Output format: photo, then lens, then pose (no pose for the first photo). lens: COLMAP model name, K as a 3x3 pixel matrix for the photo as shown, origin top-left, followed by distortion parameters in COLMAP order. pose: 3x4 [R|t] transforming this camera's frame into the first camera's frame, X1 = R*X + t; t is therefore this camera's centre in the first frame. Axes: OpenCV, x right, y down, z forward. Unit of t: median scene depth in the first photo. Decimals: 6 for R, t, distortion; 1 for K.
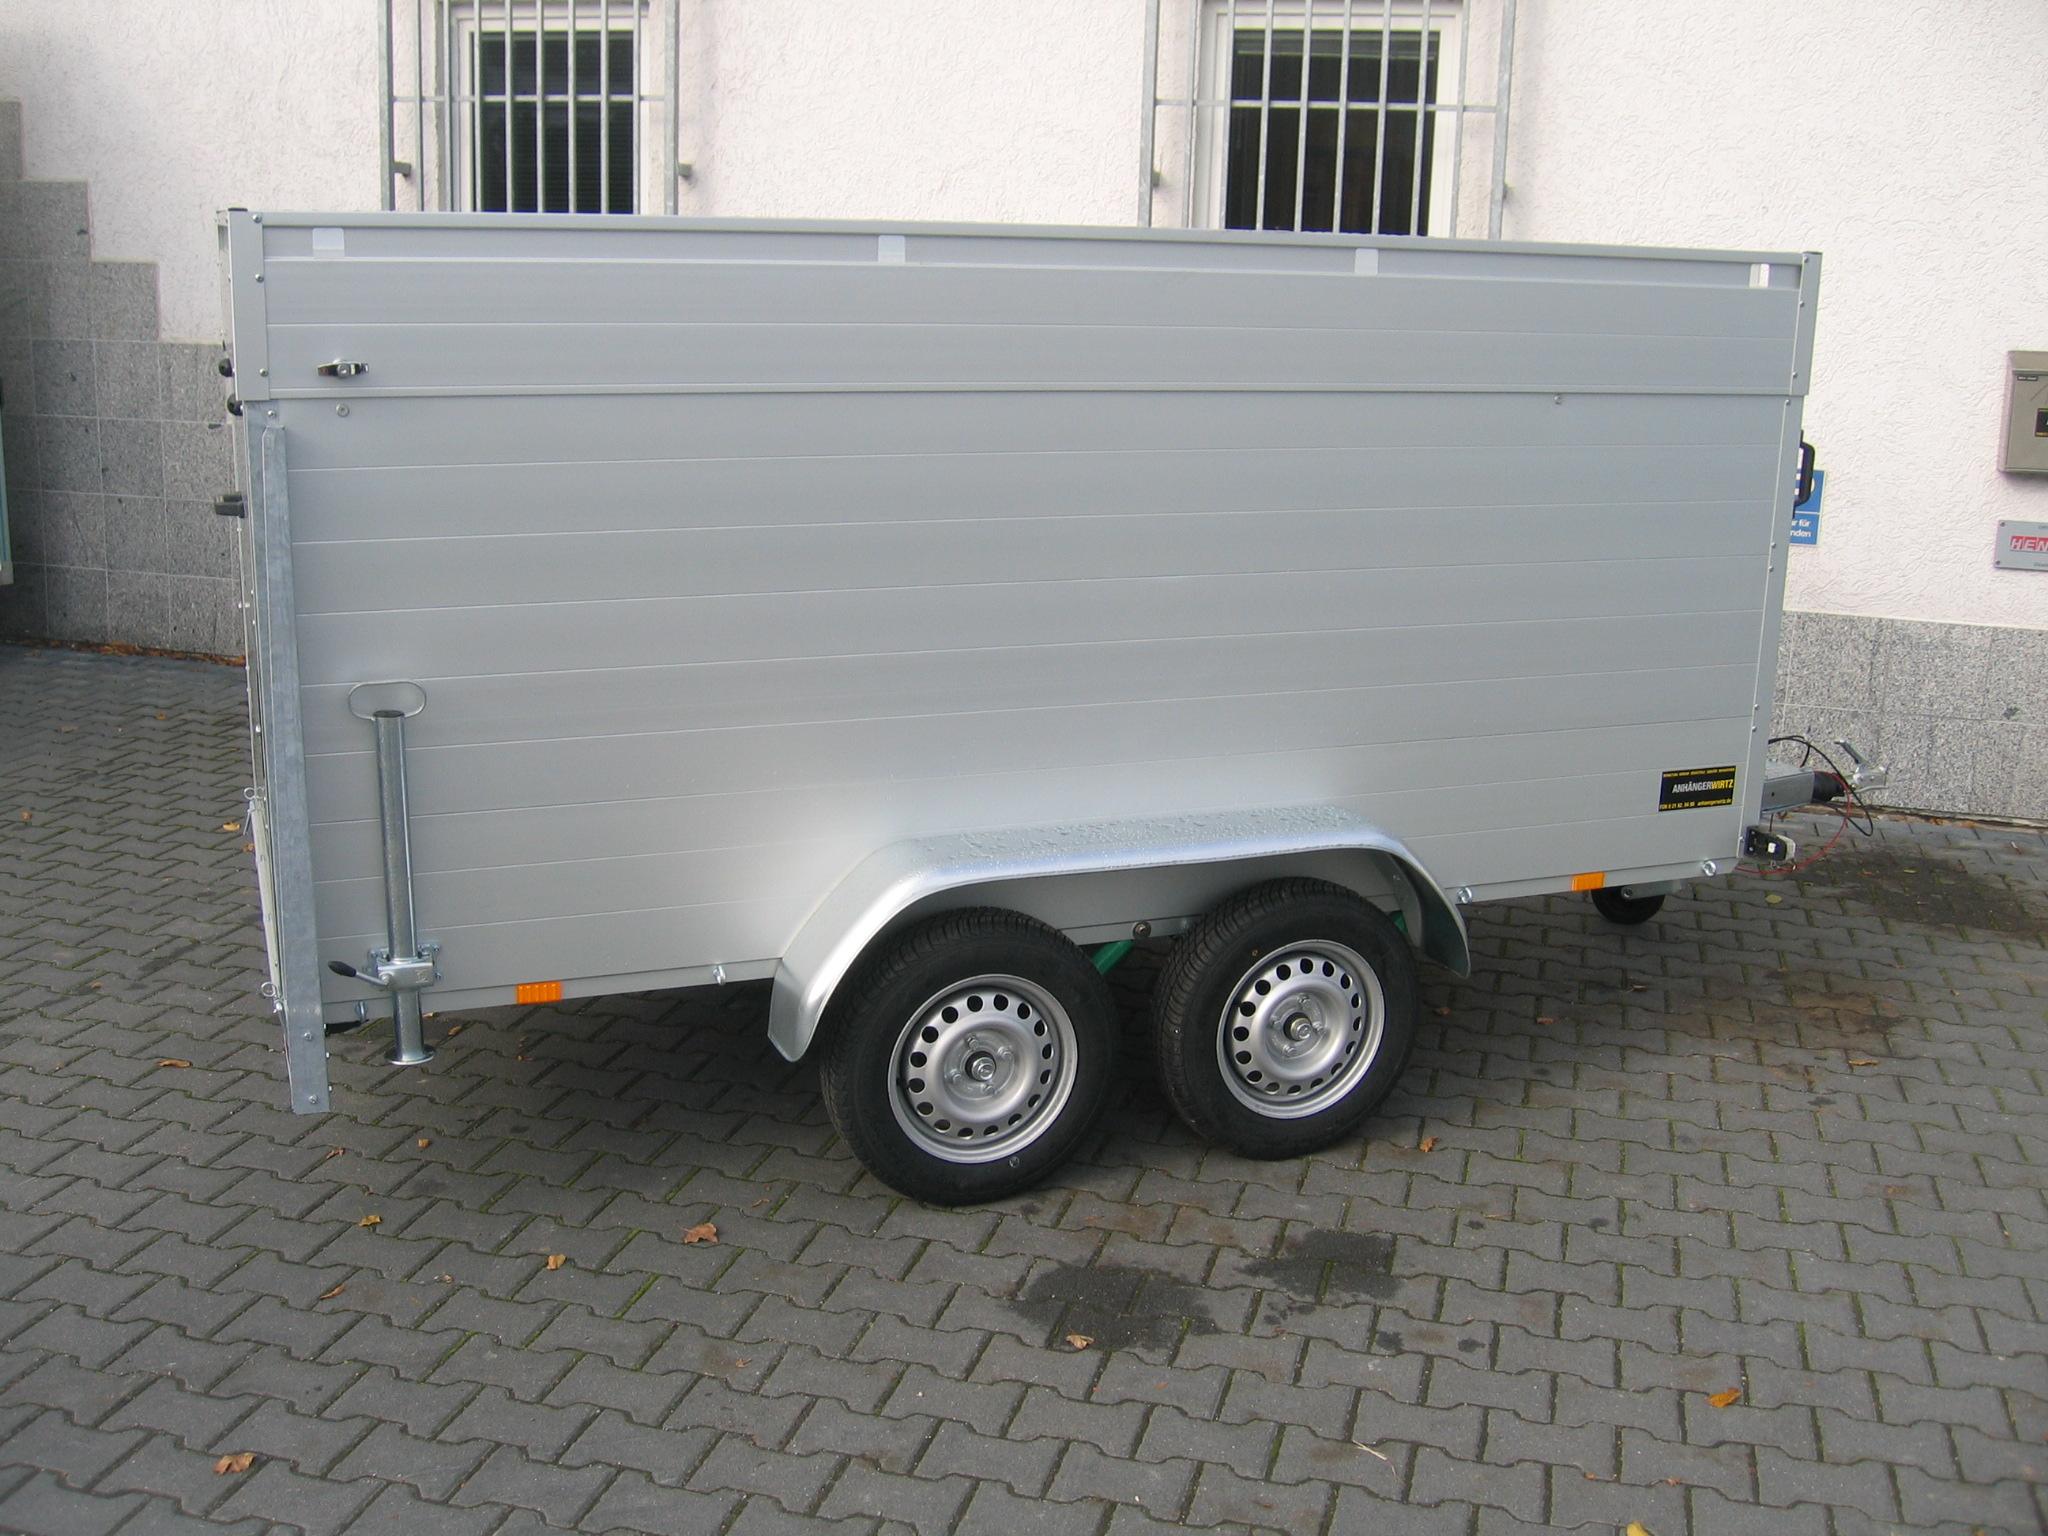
lens RADIAL K [[2131.6, 0, 1024.0], [0, 2131.6, 768.0], [0, 0, 1]] dist [-0.132301, 0.116157]
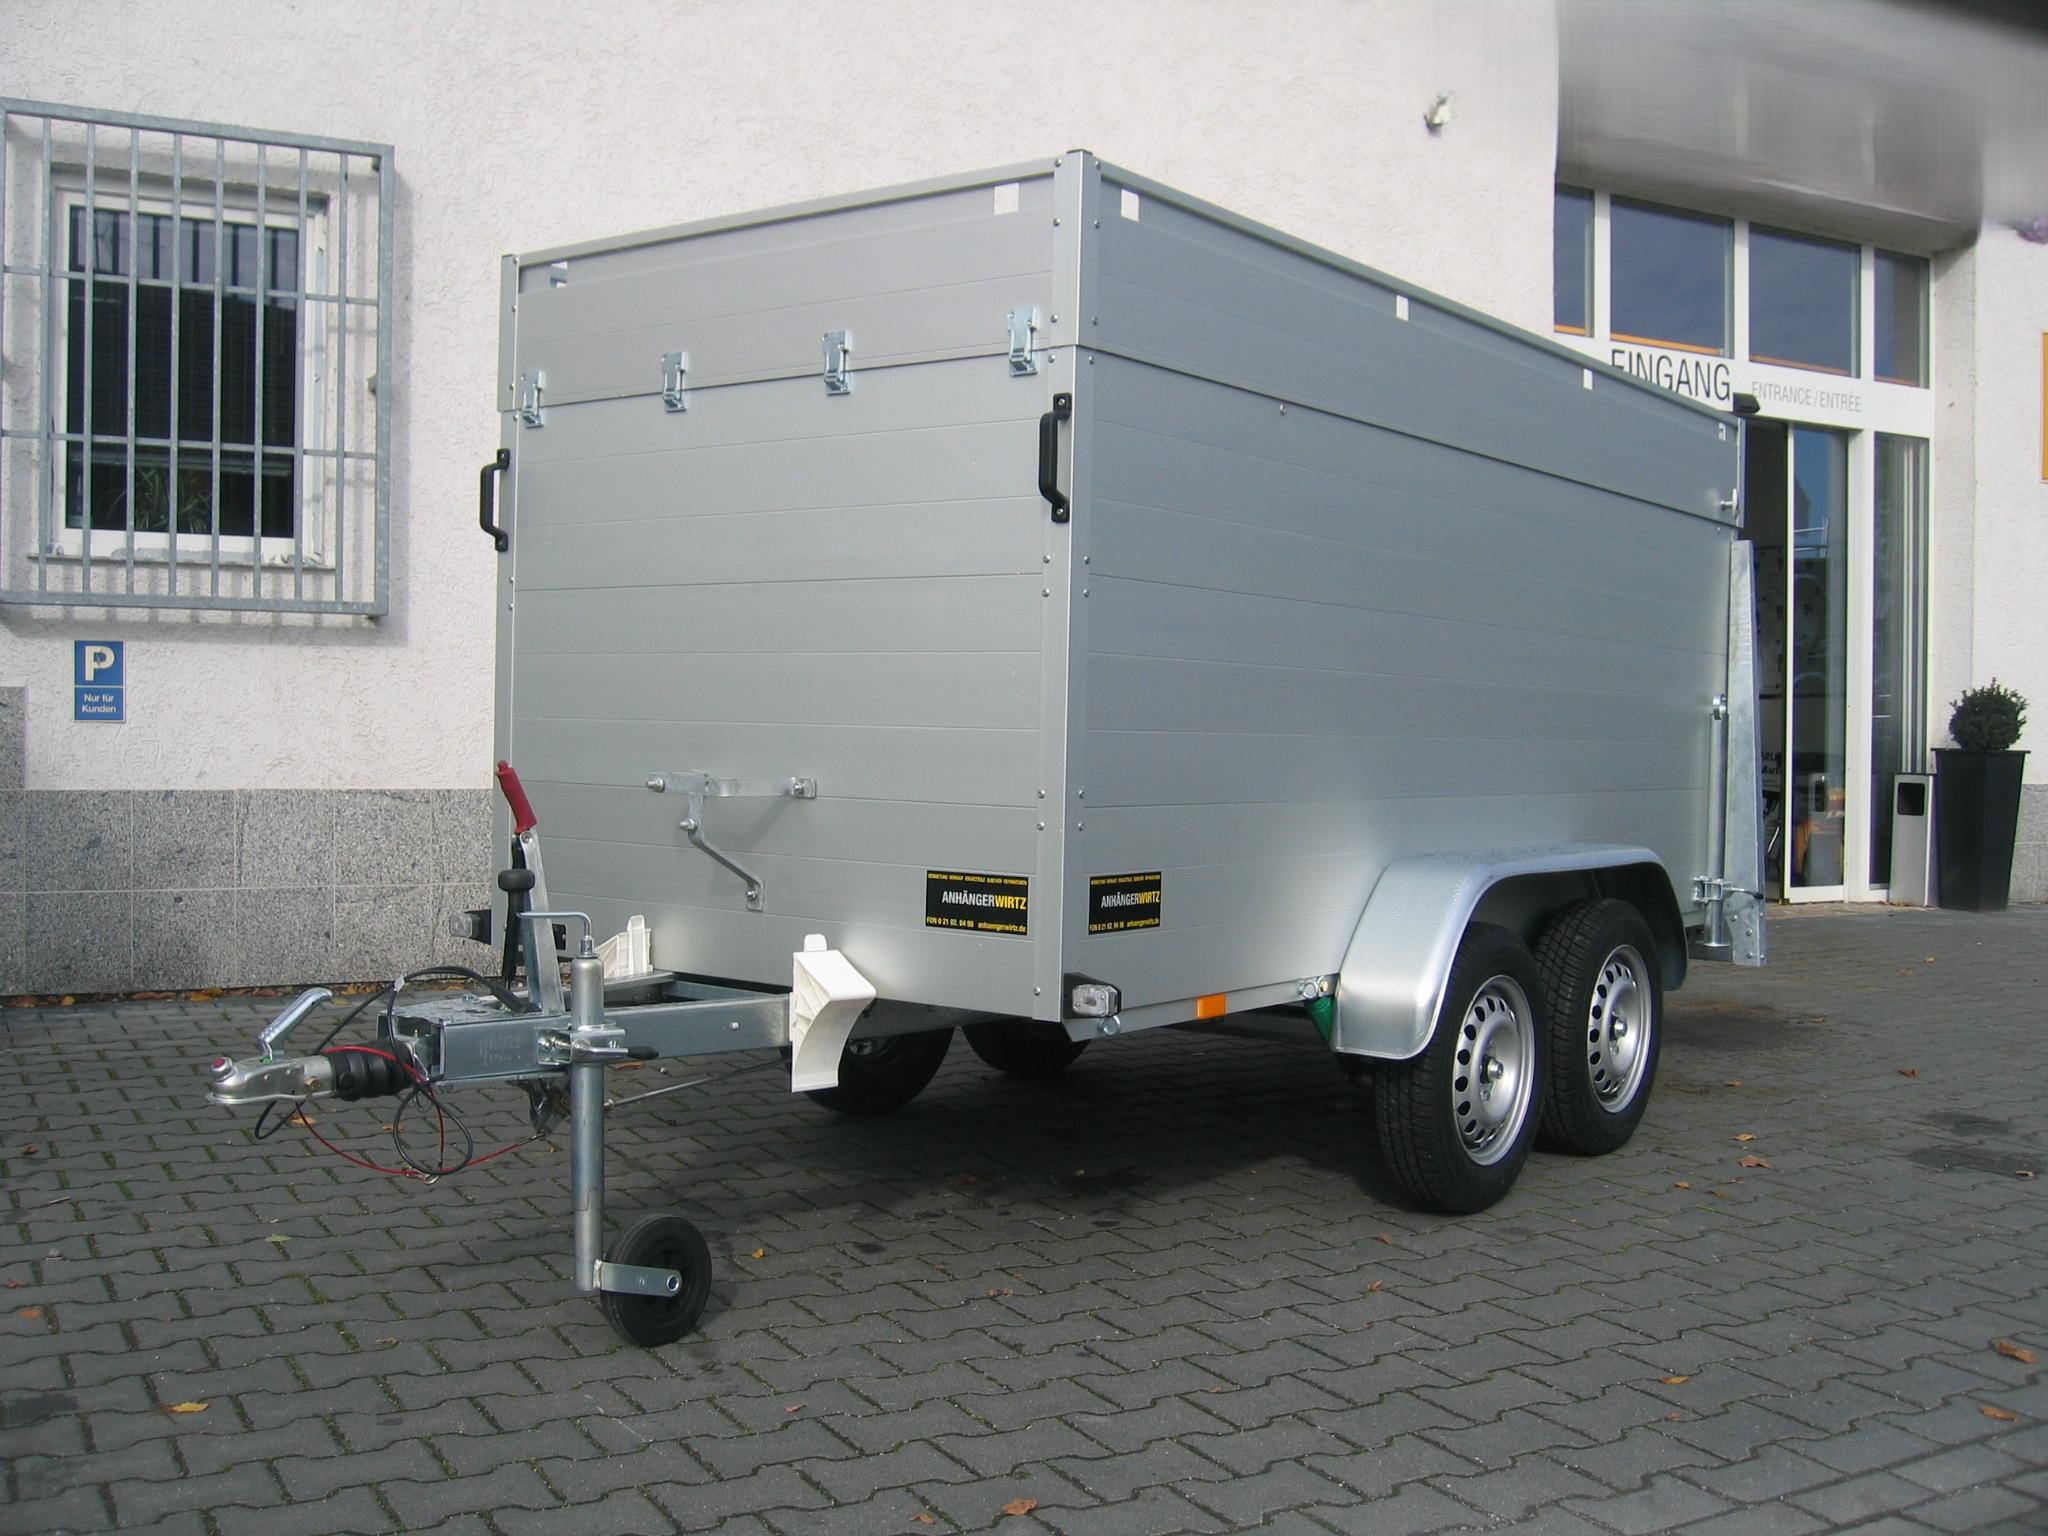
lens RADIAL K [[2133.5, 0, 1024.0], [0, 2133.5, 768.0], [0, 0, 1]] dist [-0.104858, 0.037470]
pose [[0.709944, -0.038438, 0.703209, -1.124812], [0.174183, 0.977071, -0.122444, 0.064425], [-0.682378, 0.209415, 0.700361, 0.400317]]
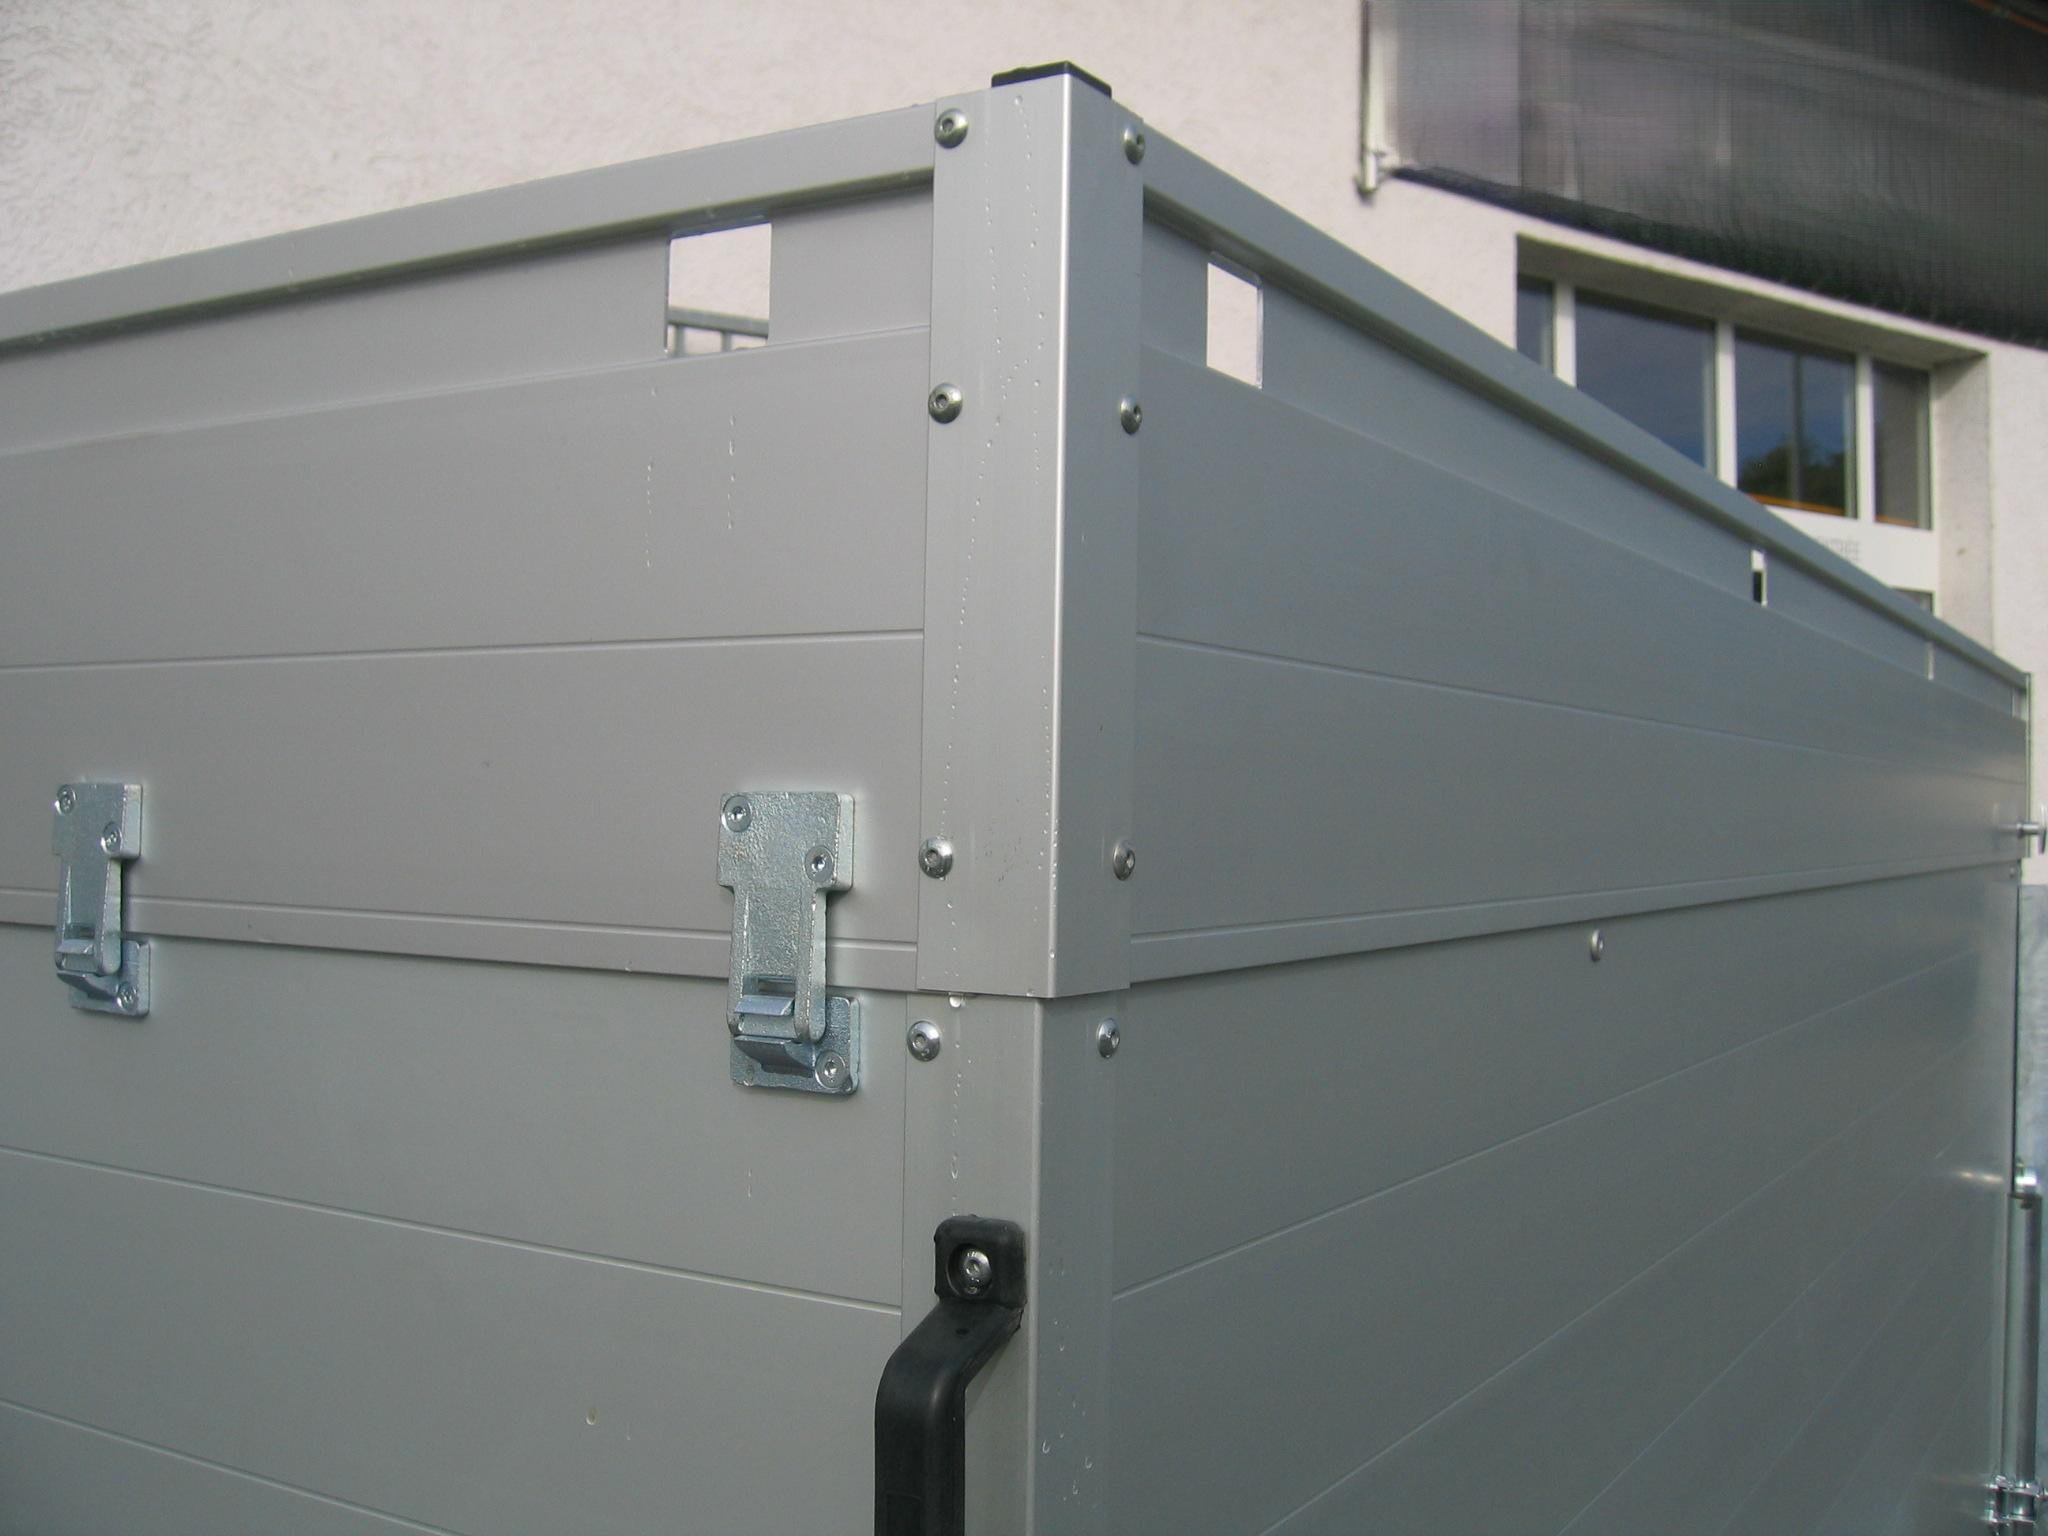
lens RADIAL K [[2131.6, 0, 1024.0], [0, 2131.6, 768.0], [0, 0, 1]] dist [-0.132301, 0.116157]
pose [[0.636430, -0.014972, 0.771189, -0.679127], [0.192906, 0.971129, -0.140344, -0.176158], [-0.746823, 0.238086, 0.620944, 0.800480]]
